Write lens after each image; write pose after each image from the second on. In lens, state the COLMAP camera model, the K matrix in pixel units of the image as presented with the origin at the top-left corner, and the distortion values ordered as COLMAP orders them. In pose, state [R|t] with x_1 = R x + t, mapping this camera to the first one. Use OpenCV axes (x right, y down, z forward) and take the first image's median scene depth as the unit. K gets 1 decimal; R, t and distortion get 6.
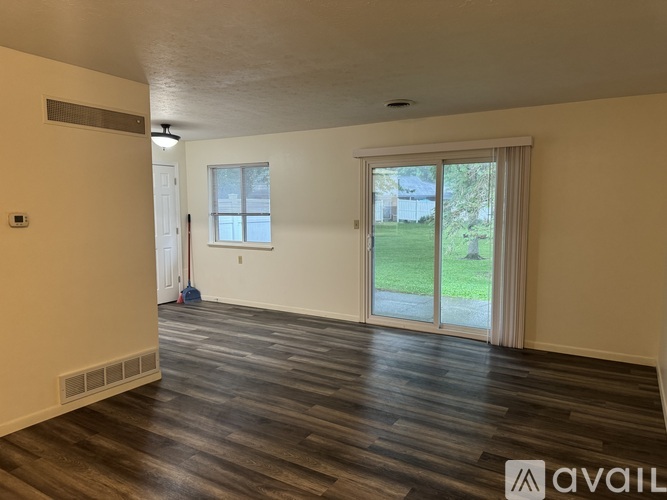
lens RADIAL K [[461.8, 0, 333.5], [0, 461.8, 250.0], [0, 0, 1]] dist [-0.000739, -0.000679]
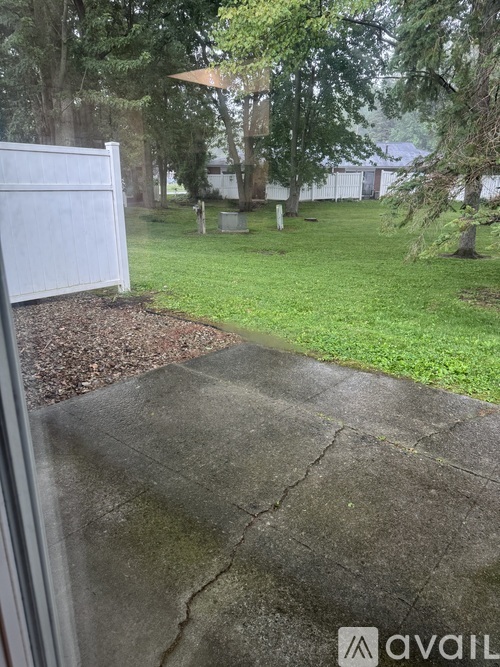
lens RADIAL K [[461.8, 0, 250.0], [0, 461.8, 333.5], [0, 0, 1]] dist [-0.000739, -0.000679]
pose [[0.988432, 0.062195, -0.138327, 0.043337], [-0.030046, 0.974274, 0.223355, -0.006823], [0.148660, -0.216615, 0.964872, 0.130120]]
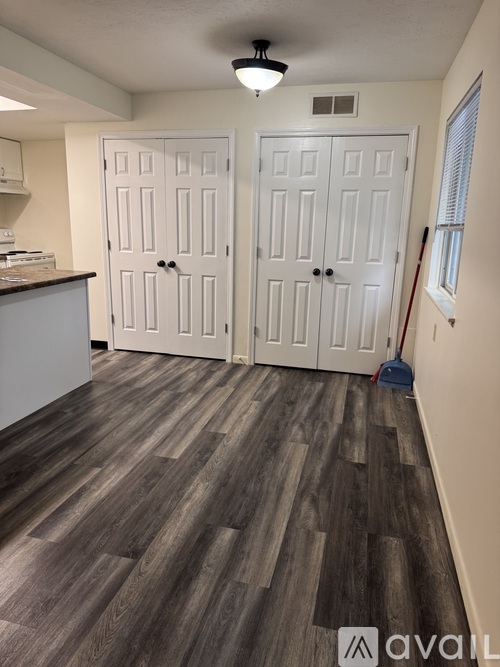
lens RADIAL K [[461.8, 0, 250.0], [0, 461.8, 333.5], [0, 0, 1]] dist [-0.000739, -0.000679]
pose [[0.289640, 0.240956, -0.926309, 0.198330], [-0.118209, 0.969389, 0.215200, -0.068341], [0.949808, 0.047168, 0.309257, 0.884222]]
